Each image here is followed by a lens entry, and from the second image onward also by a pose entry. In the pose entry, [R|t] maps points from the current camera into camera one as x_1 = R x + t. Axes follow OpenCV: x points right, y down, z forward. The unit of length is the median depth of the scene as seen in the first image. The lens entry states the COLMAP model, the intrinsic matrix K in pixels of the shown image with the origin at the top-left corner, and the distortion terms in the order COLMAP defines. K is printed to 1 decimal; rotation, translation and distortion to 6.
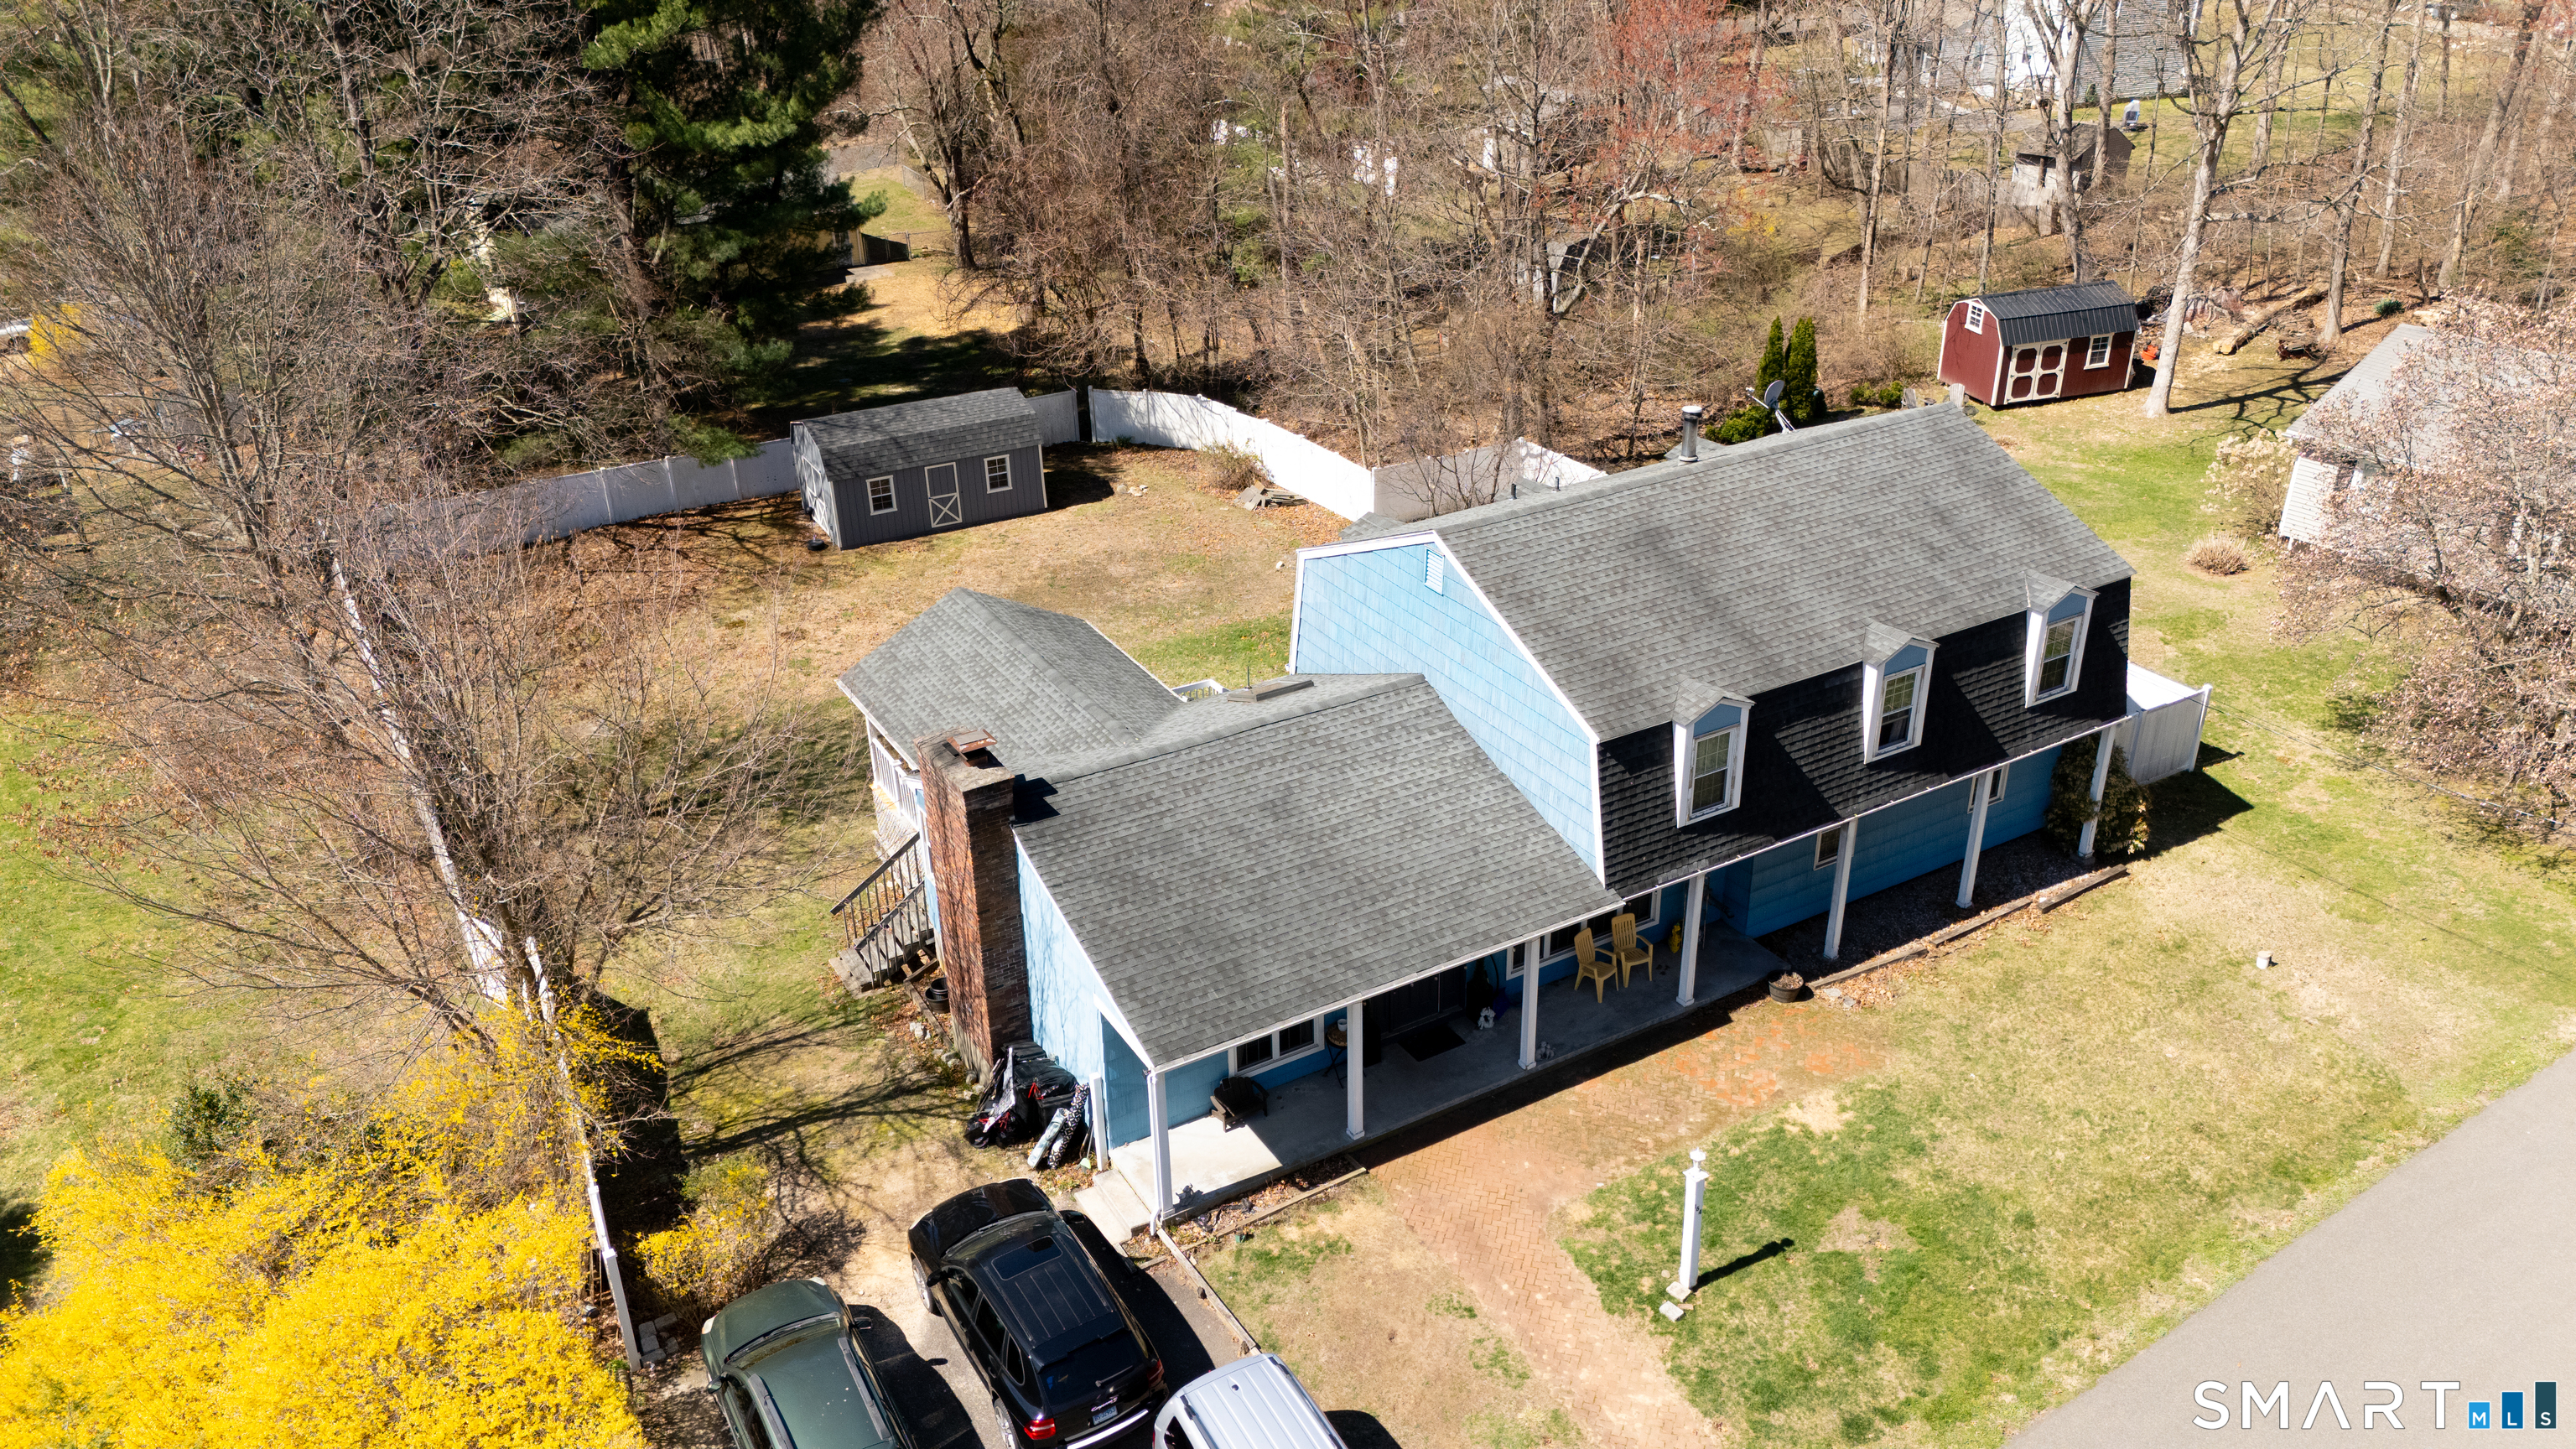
lens RADIAL K [[1879.1, 0, 1286.6], [0, 1879.1, 717.3], [0, 0, 1]] dist [0.073531, -0.075936]
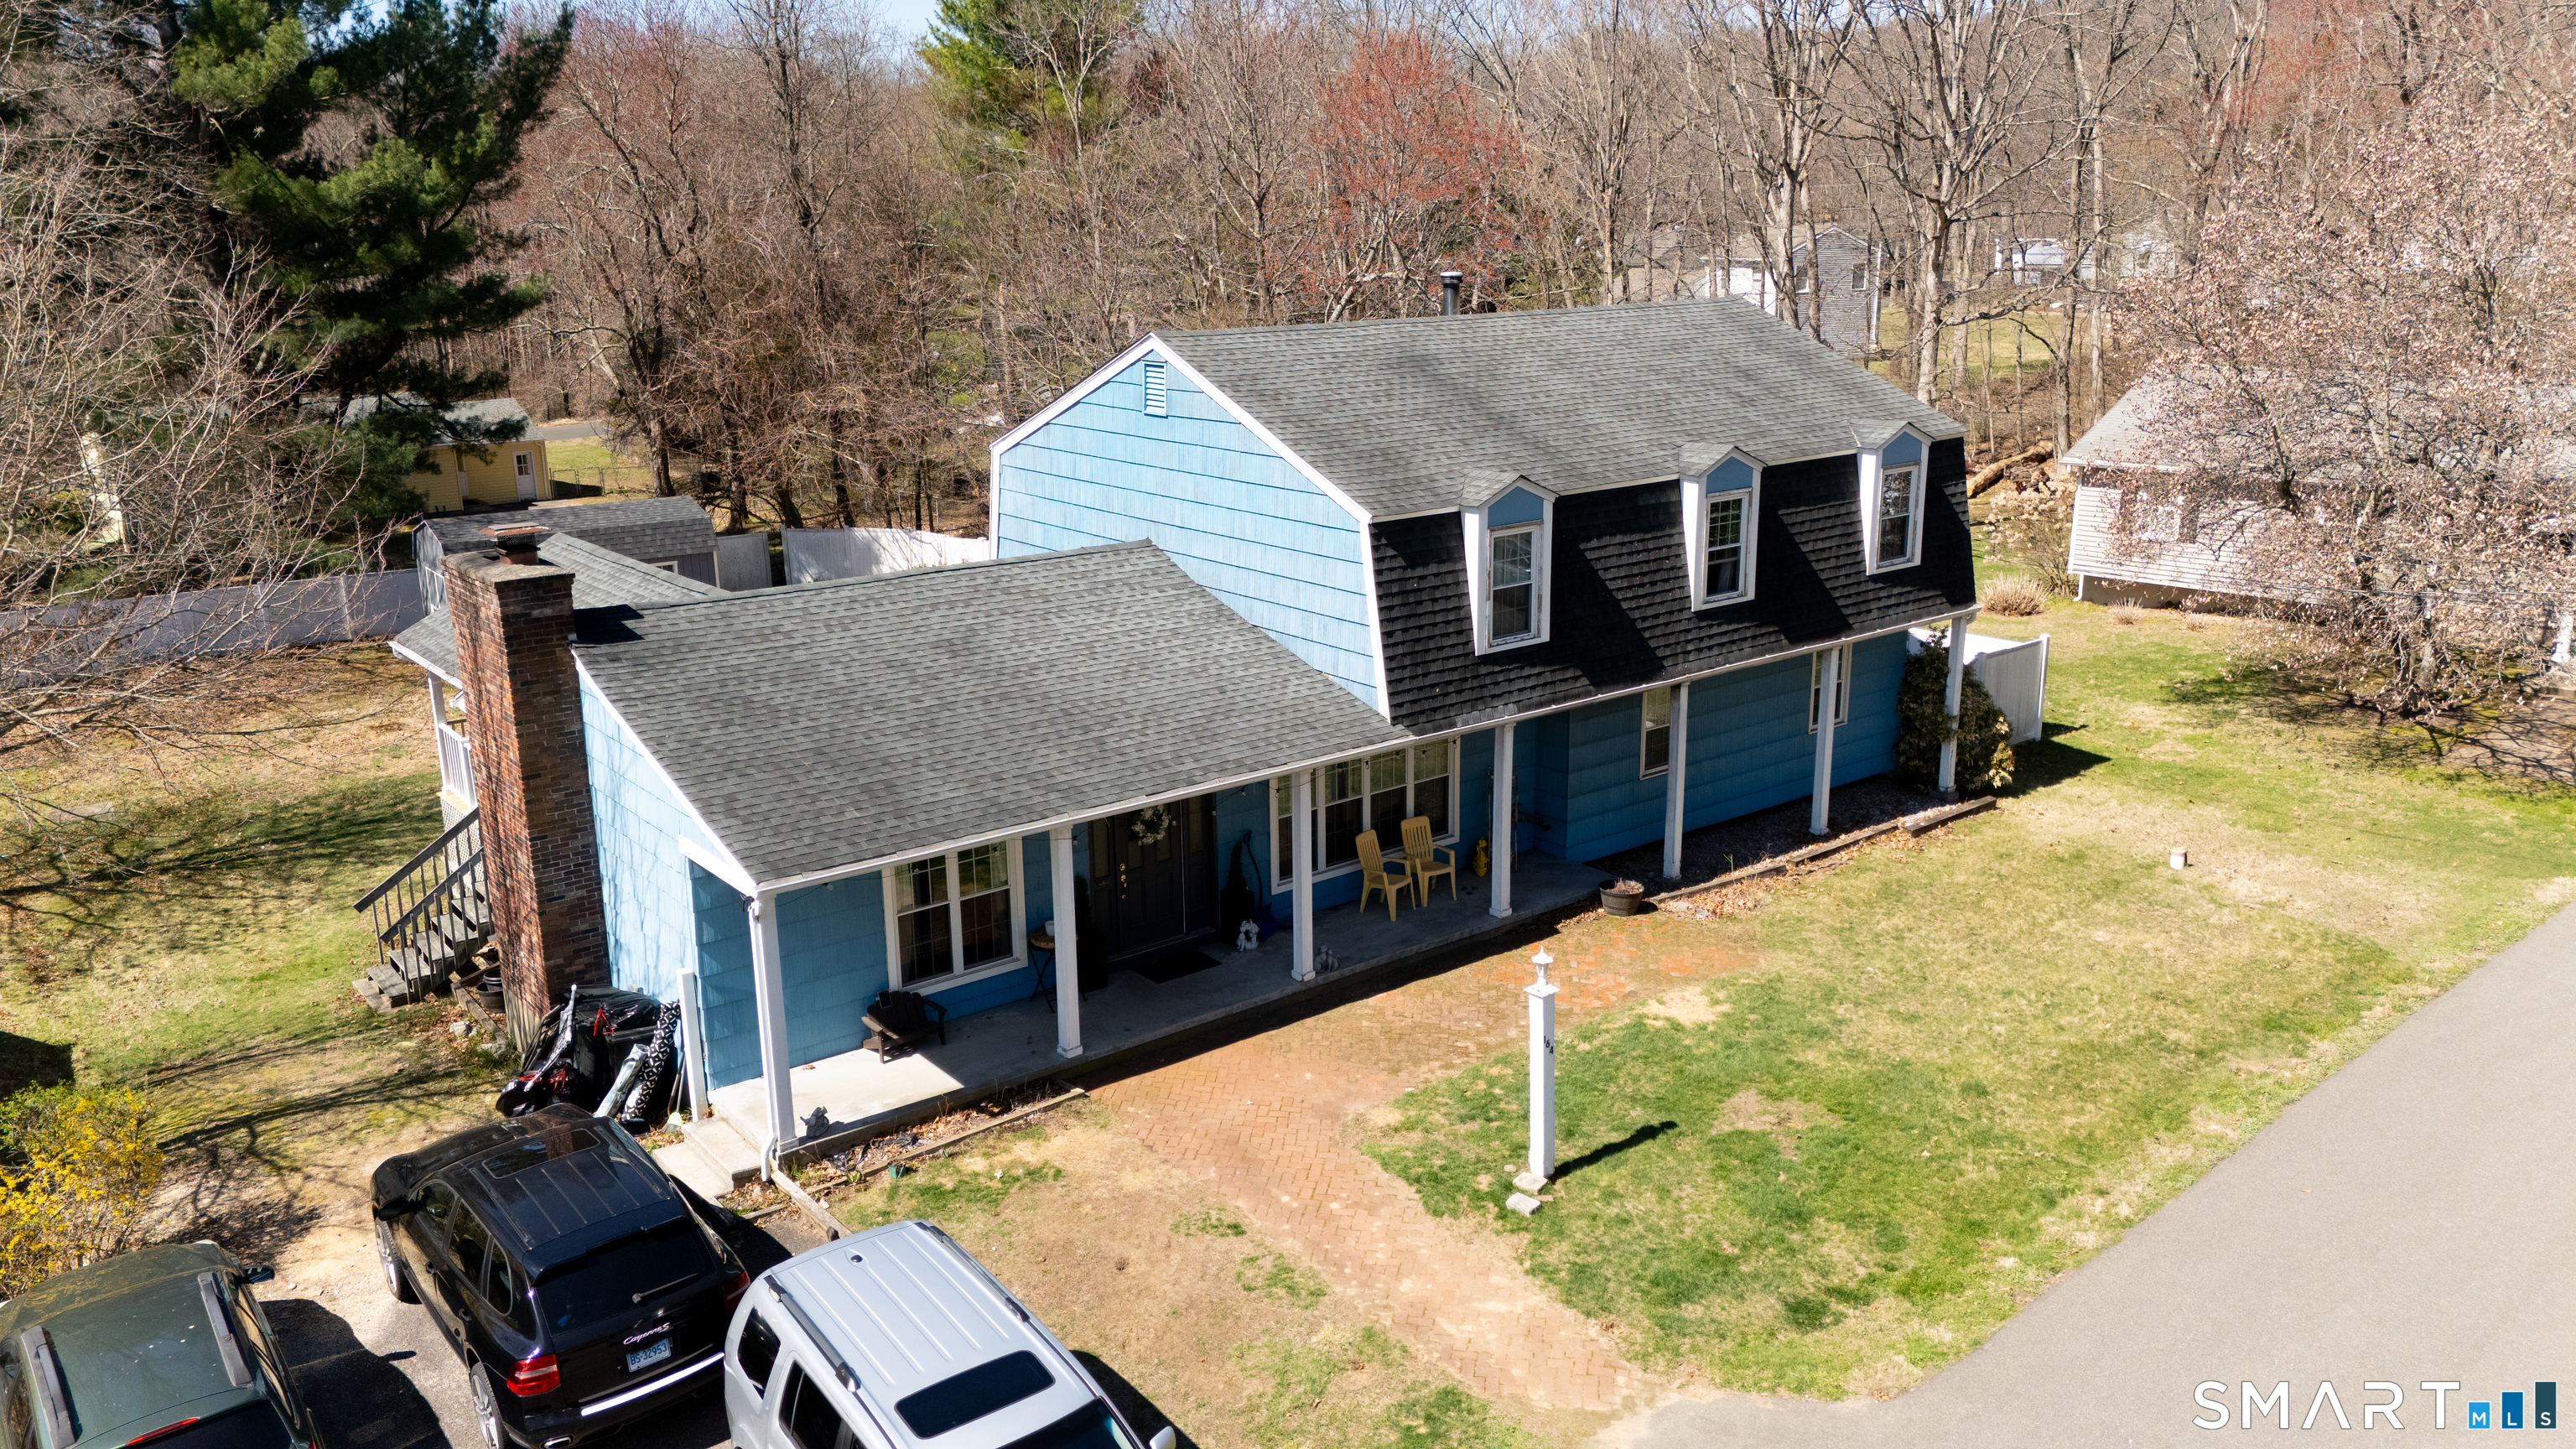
lens RADIAL K [[1879.1, 0, 1285.9], [0, 1879.1, 716.0], [0, 0, 1]] dist [0.073531, -0.075936]
pose [[0.991134, -0.027742, 0.129940, 0.027863], [0.054879, 0.976117, -0.210201, 0.244212], [-0.121005, 0.215469, 0.968985, 0.263581]]
